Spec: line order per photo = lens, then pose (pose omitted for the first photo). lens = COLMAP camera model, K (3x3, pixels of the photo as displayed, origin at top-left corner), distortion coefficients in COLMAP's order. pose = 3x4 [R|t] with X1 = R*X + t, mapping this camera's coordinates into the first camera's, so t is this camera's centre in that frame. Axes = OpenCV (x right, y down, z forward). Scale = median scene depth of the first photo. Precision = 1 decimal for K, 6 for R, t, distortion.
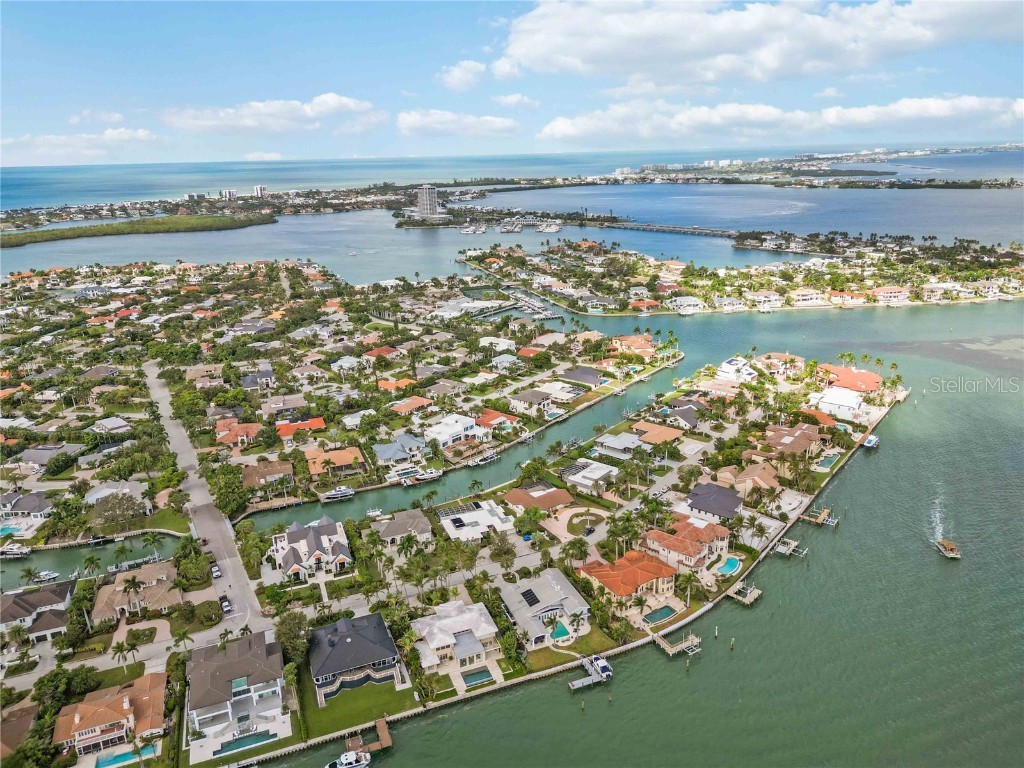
lens RADIAL K [[717.9, 0, 510.6], [0, 717.9, 384.6], [0, 0, 1]] dist [0.046833, -0.033889]
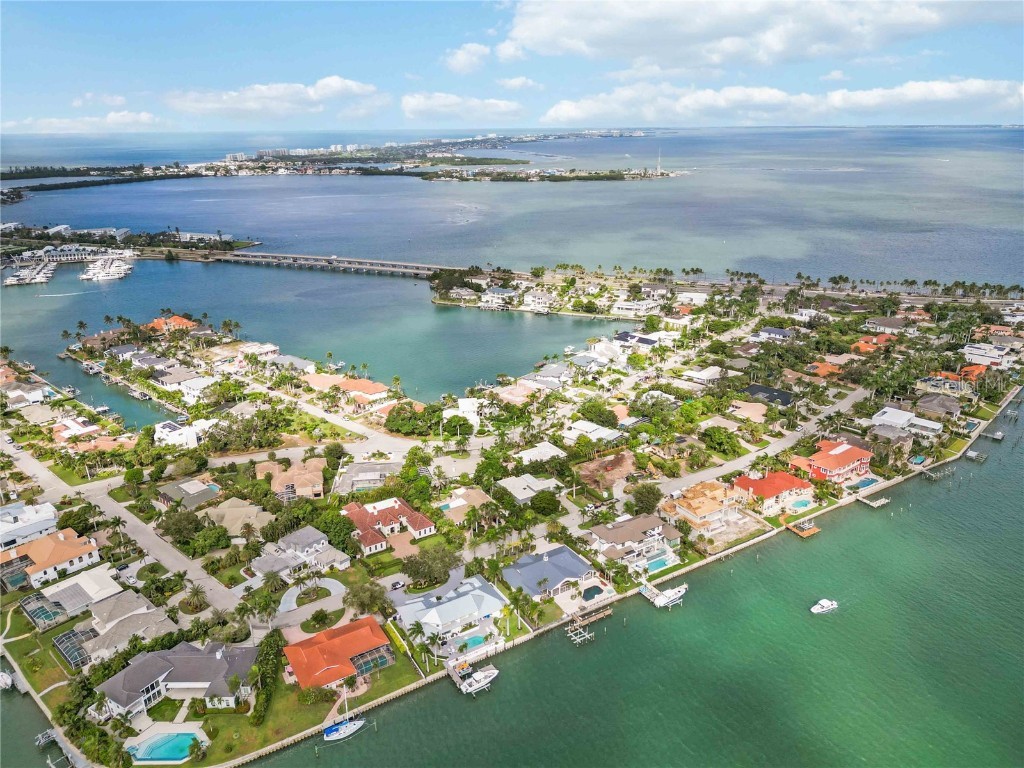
lens RADIAL K [[717.9, 0, 511.0], [0, 717.9, 344.8], [0, 0, 1]] dist [0.046833, -0.033889]
pose [[0.878784, -0.125622, 0.460388, 0.059789], [0.137437, 0.990479, 0.007923, -0.113800], [-0.457000, 0.056311, 0.887682, 0.323697]]
